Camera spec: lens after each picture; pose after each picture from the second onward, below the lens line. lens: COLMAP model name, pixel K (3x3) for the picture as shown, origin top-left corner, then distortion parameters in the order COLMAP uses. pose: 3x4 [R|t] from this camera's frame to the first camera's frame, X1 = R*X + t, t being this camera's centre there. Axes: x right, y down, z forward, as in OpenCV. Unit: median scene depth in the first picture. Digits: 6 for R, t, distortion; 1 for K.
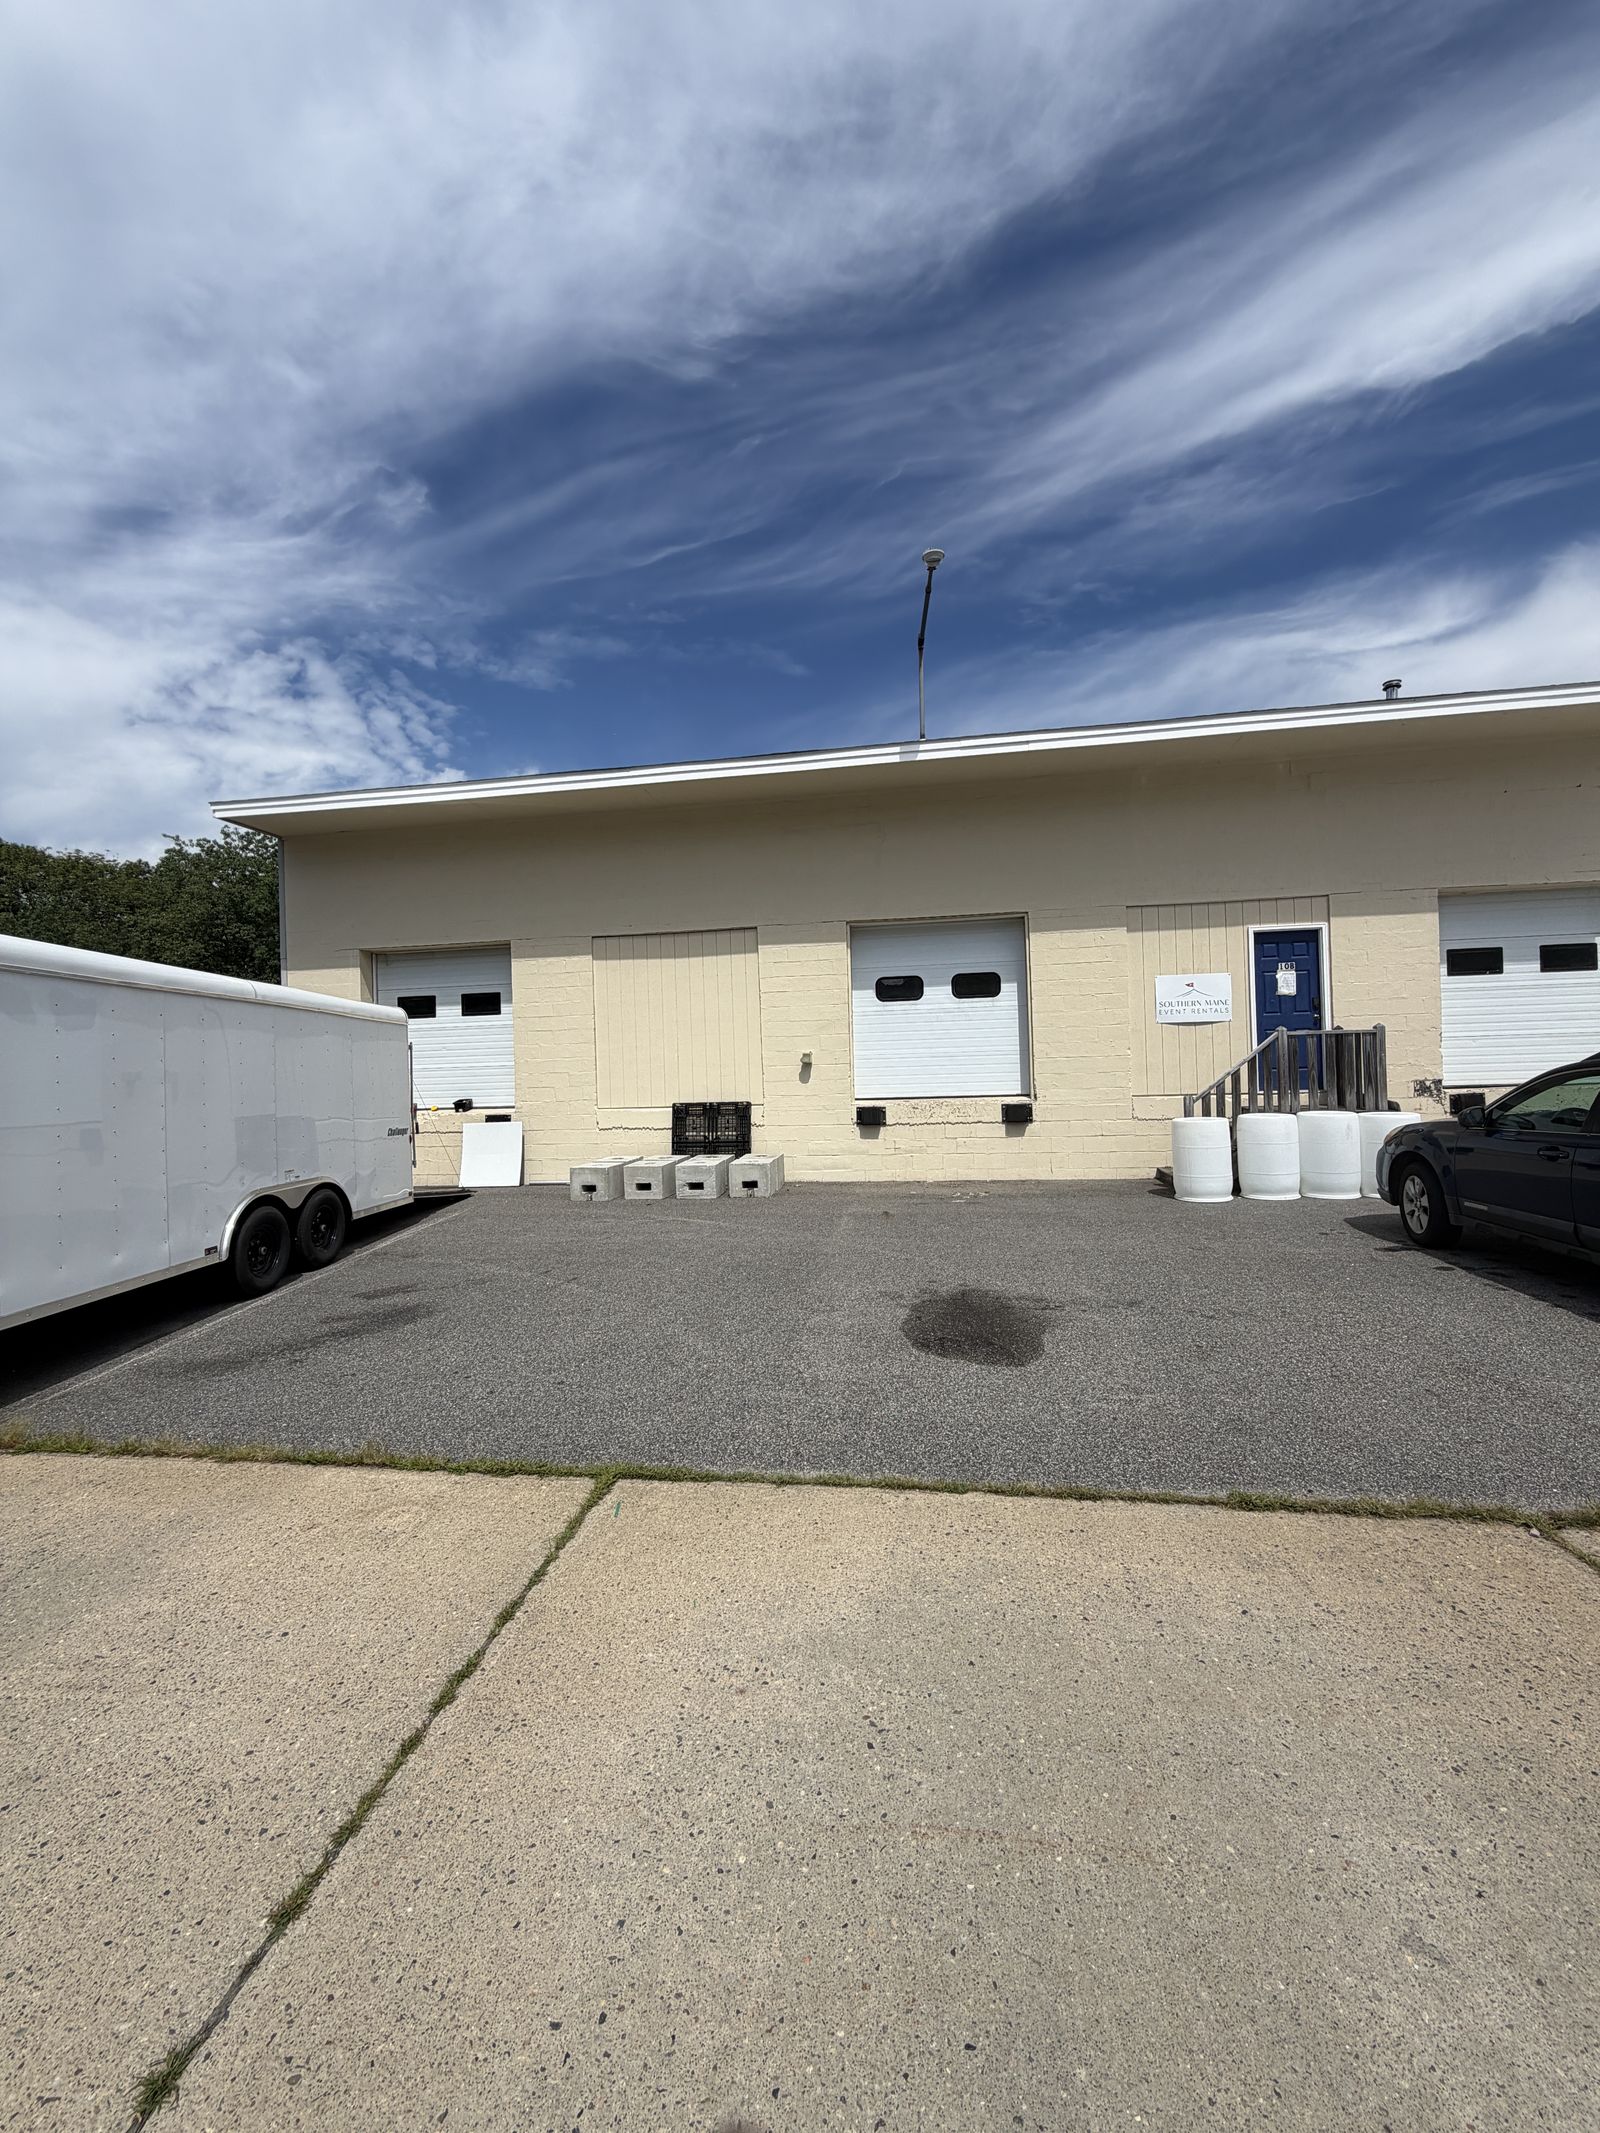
lens RADIAL K [[848.5, 0, 798.1], [0, 848.5, 1062.0], [0, 0, 1]] dist [0.000692, -0.000039]
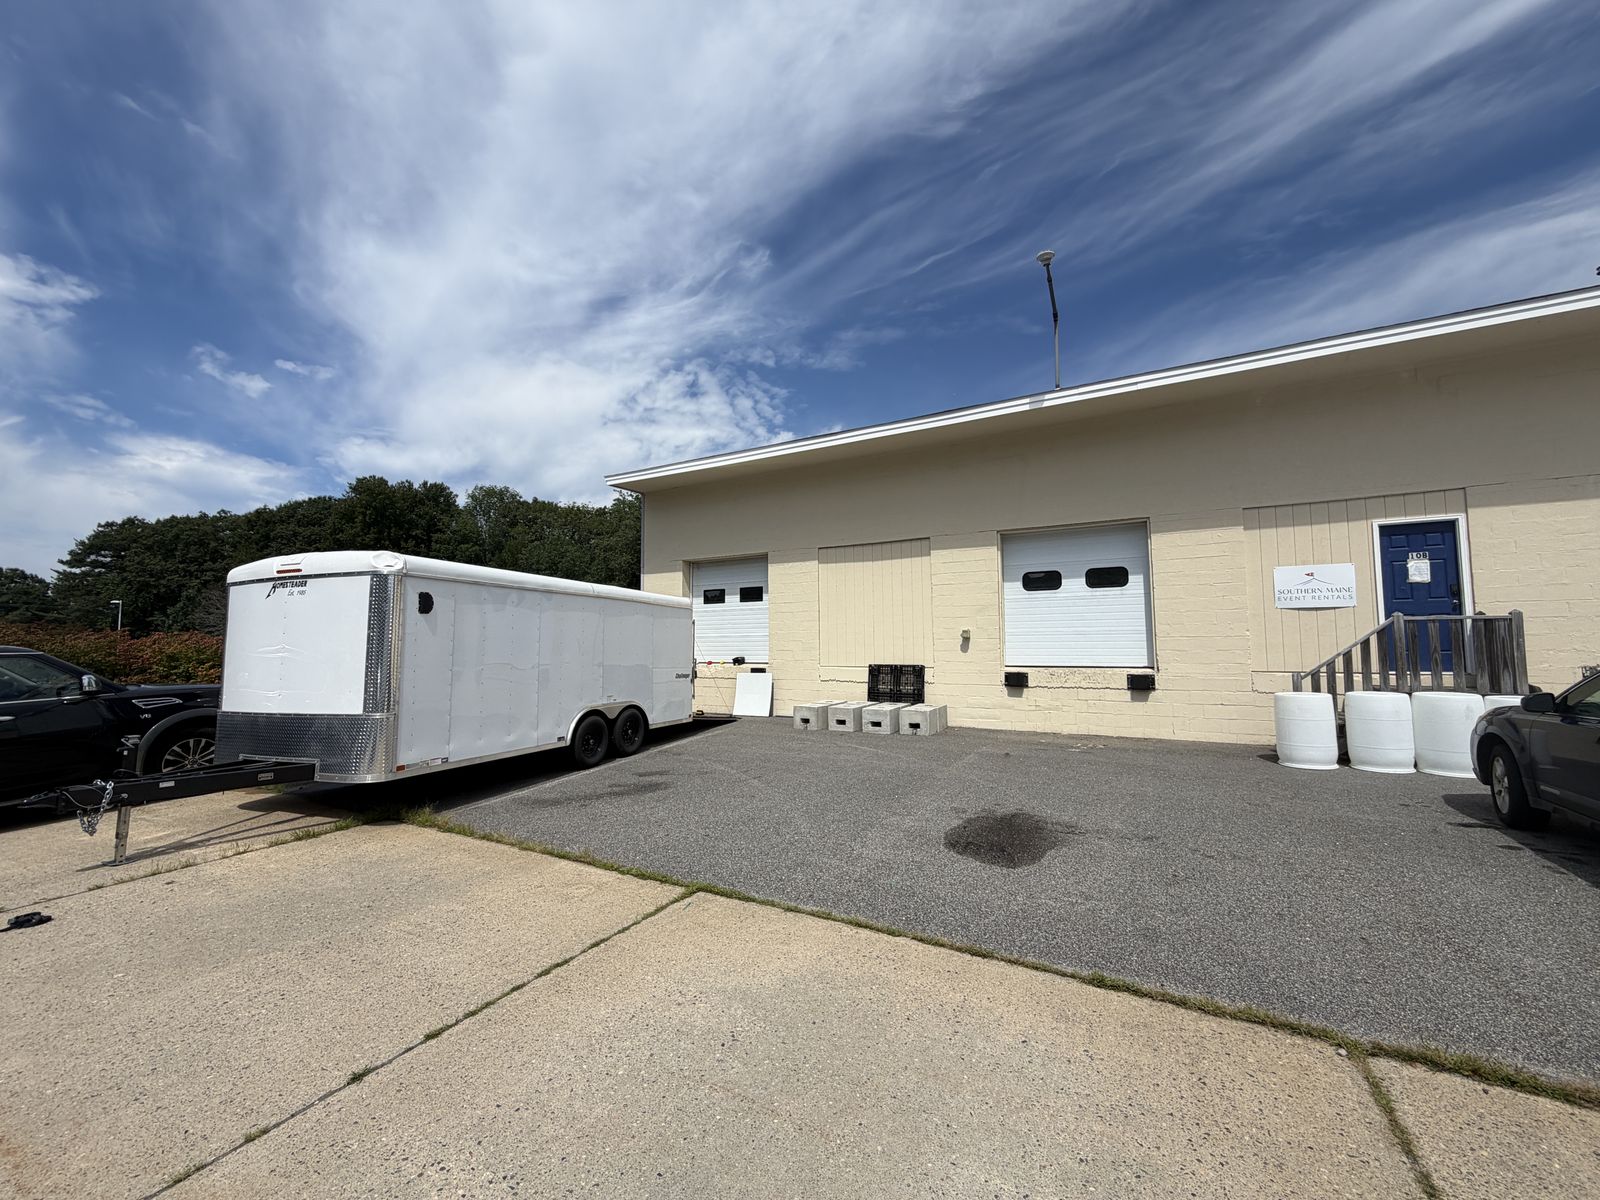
lens RADIAL K [[636.4, 0, 794.5], [0, 636.4, 599.8], [0, 0, 1]] dist [0.000692, -0.000039]
pose [[0.931911, -0.002270, -0.362679, 0.126373], [-0.017254, 0.998571, -0.050586, -0.002633], [0.362276, 0.053399, 0.930540, -0.031772]]
